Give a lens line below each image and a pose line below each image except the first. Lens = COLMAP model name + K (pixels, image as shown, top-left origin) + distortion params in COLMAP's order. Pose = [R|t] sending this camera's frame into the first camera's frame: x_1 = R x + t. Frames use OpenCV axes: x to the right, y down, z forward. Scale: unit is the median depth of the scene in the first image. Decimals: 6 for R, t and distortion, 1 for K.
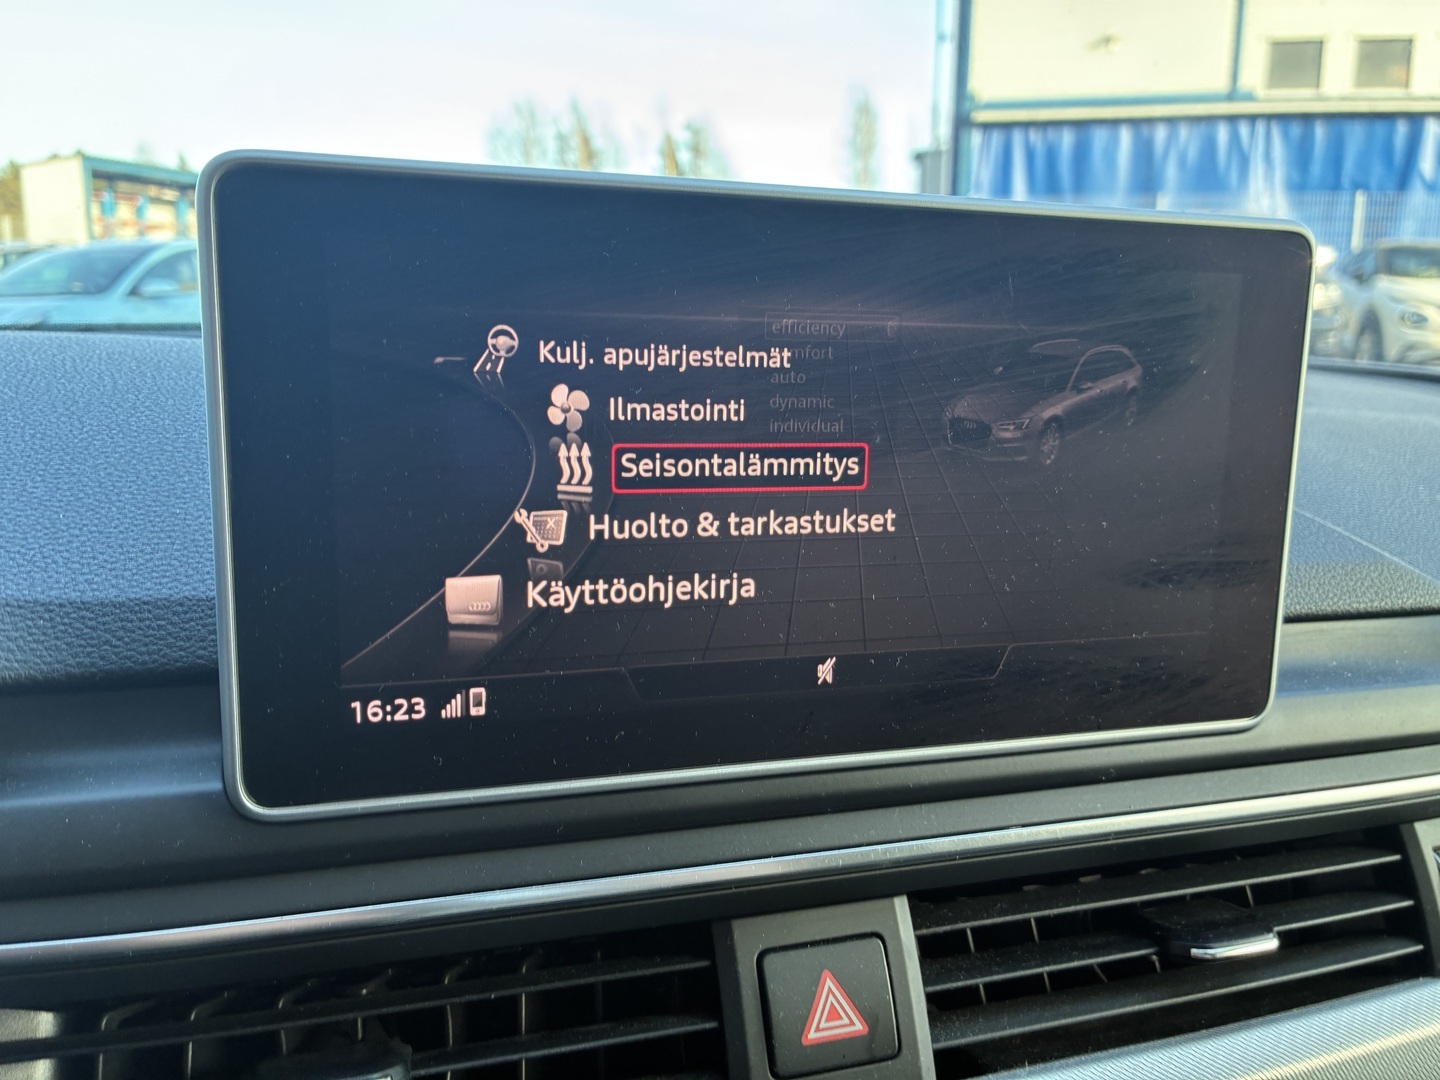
lens RADIAL K [[1081.3, 0, 720.0], [0, 1081.3, 540.0], [0, 0, 1]] dist [0.009239, -0.005280]
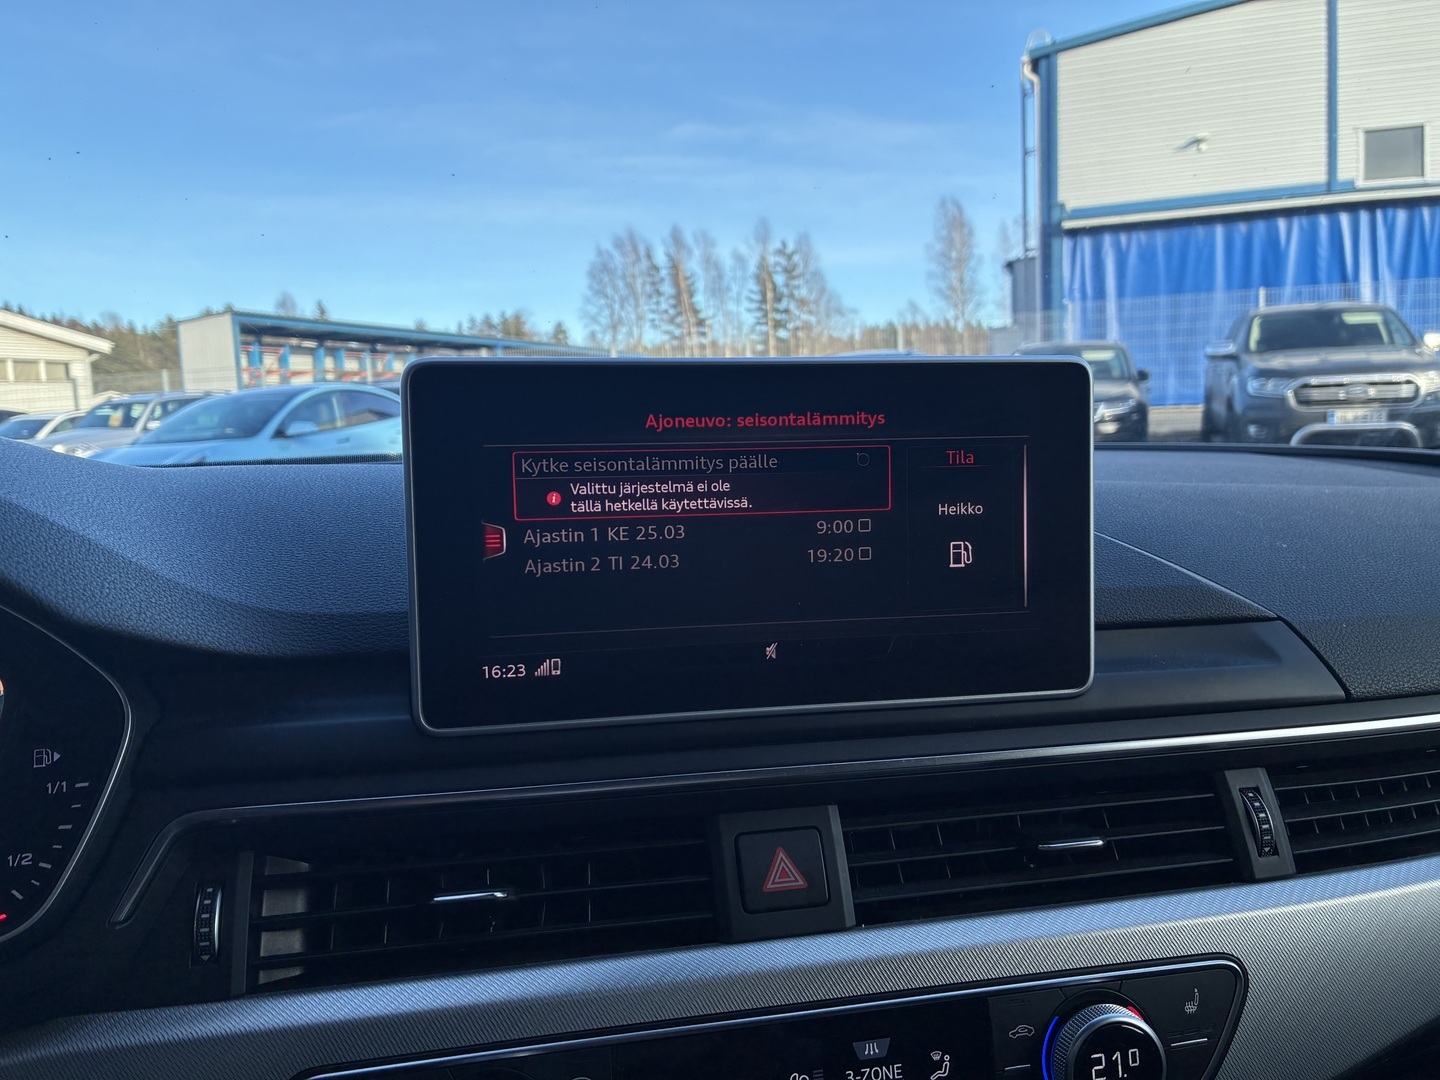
lens RADIAL K [[1081.3, 0, 720.0], [0, 1081.3, 540.0], [0, 0, 1]] dist [0.009239, -0.005280]
pose [[0.994763, -0.034901, -0.096068, 0.171304], [0.024810, 0.994237, -0.104294, 0.115475], [0.099154, 0.101364, 0.989896, -0.569027]]
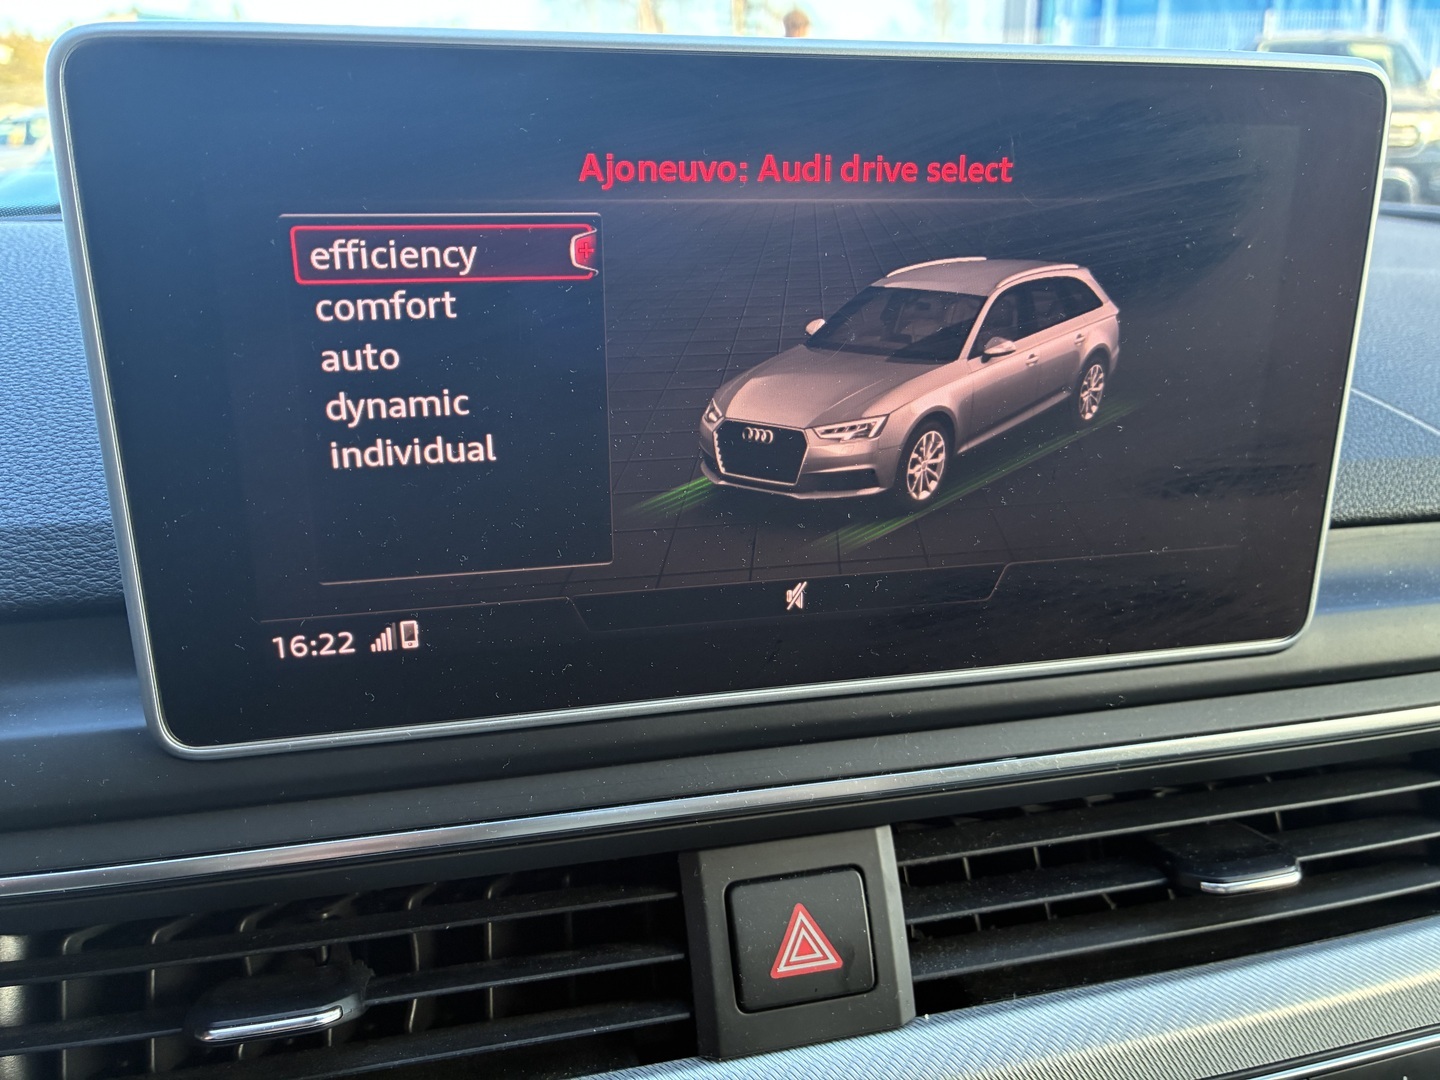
lens RADIAL K [[1069.8, 0, 706.9], [0, 1069.8, 547.3], [0, 0, 1]] dist [0.008803, -0.003332]
pose [[0.997083, -0.001193, -0.076312, 0.086648], [0.011581, 0.990664, 0.135833, -0.040380], [0.075437, -0.136321, 0.987788, 0.102934]]
